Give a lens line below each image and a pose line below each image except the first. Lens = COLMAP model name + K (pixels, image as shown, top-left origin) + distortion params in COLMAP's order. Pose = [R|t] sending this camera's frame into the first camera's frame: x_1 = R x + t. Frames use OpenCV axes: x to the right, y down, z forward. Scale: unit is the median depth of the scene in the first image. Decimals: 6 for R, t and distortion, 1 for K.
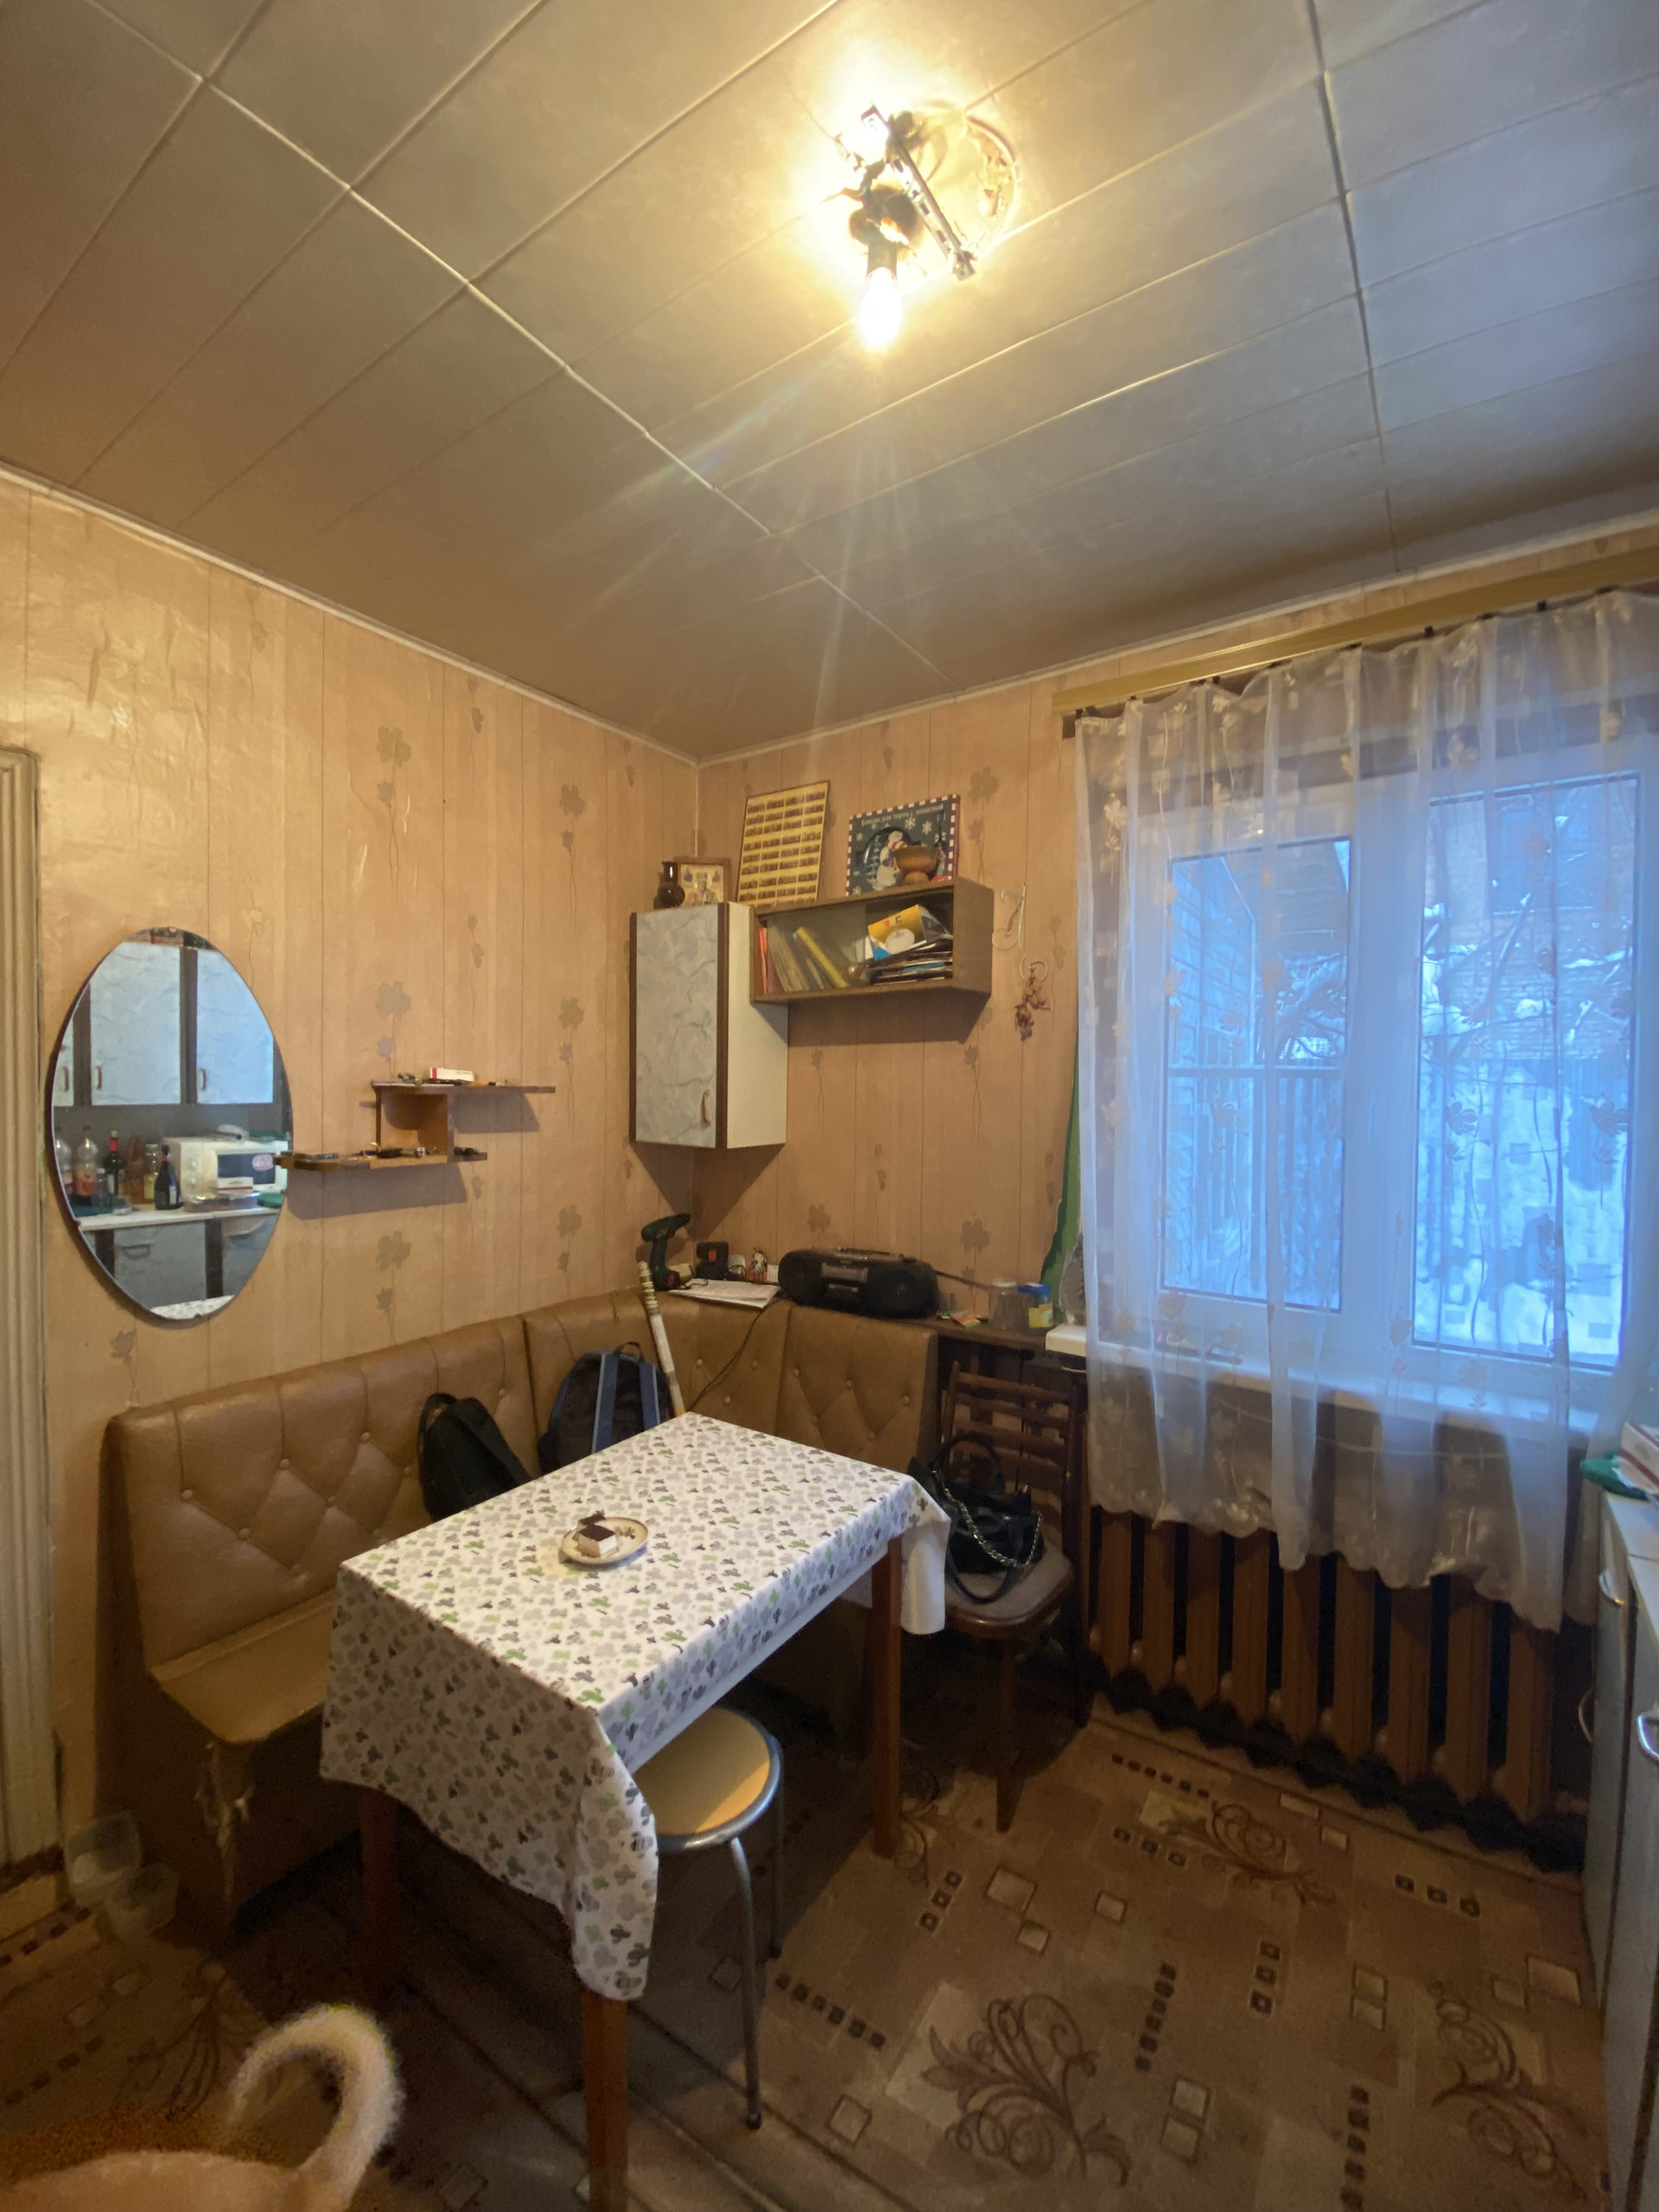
lens RADIAL K [[890.2, 0, 833.0], [0, 890.2, 1121.1], [0, 0, 1]] dist [0.001882, 0.000056]
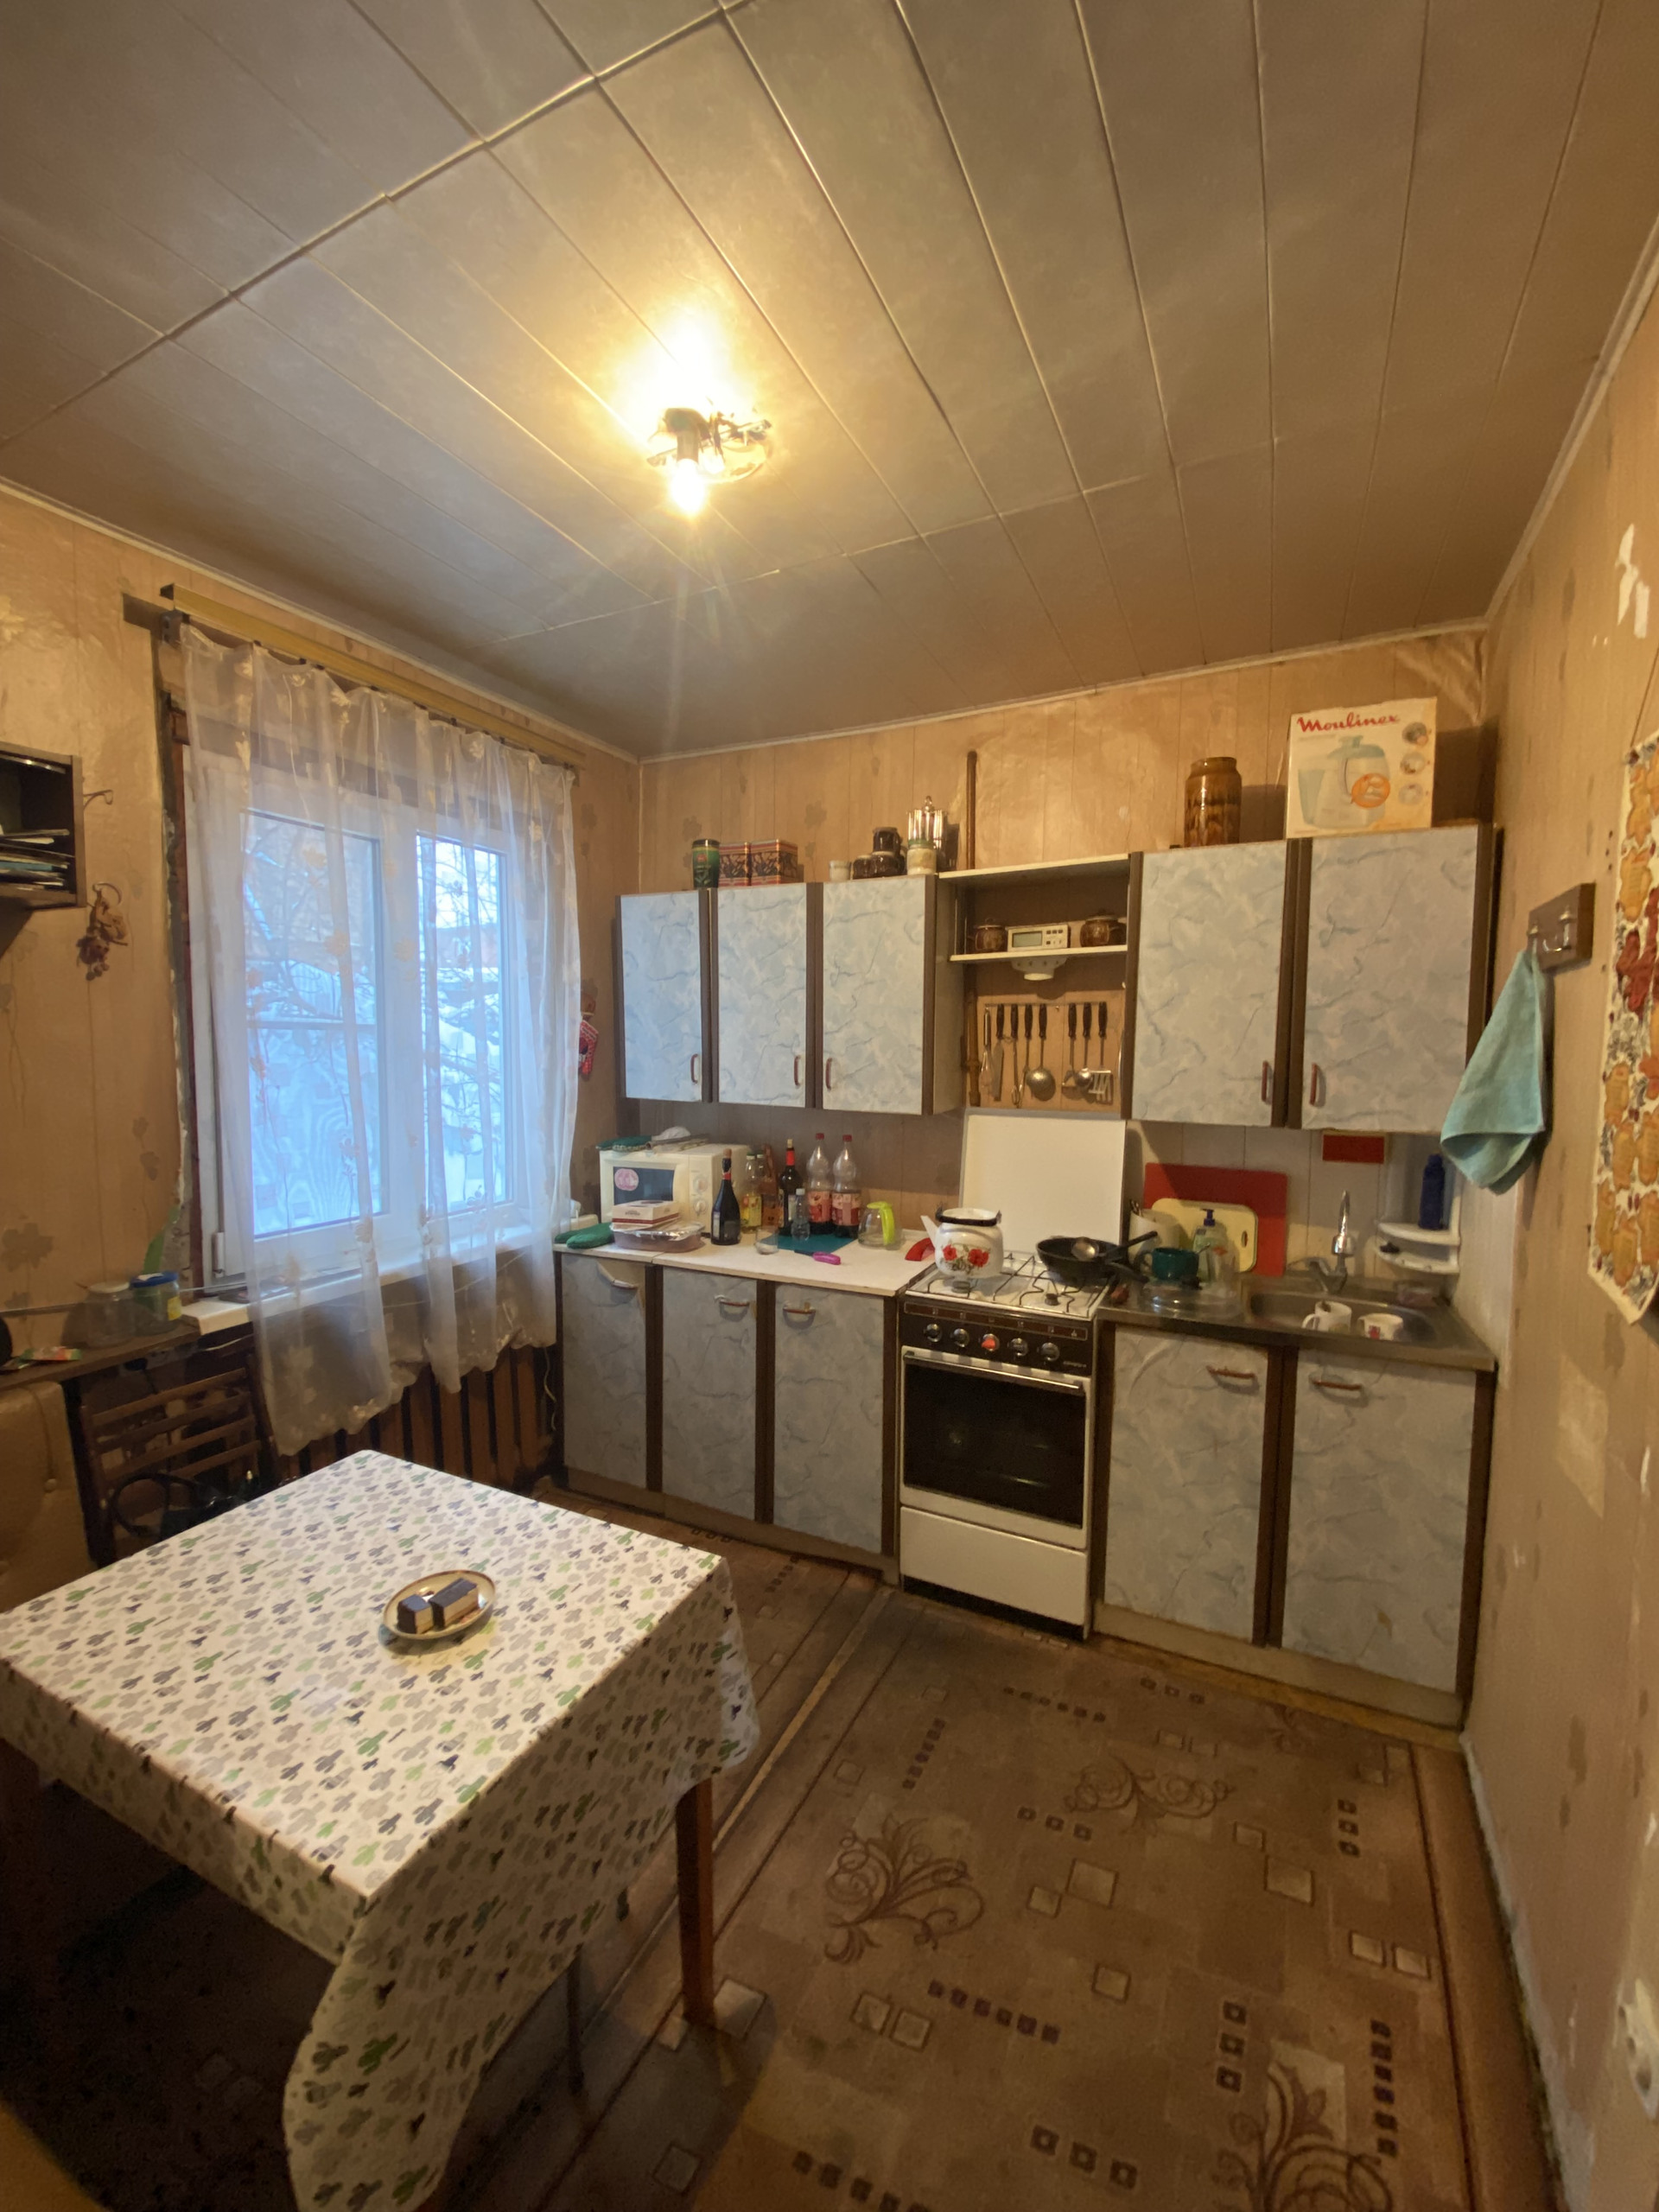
lens RADIAL K [[915.8, 0, 833.9], [0, 915.8, 1102.2], [0, 0, 1]] dist [-0.003312, -0.000561]
pose [[-0.150812, -0.080717, 0.985262, -0.955349], [0.040282, 0.995331, 0.087707, -0.037544], [-0.987741, 0.052915, -0.146856, 0.652102]]
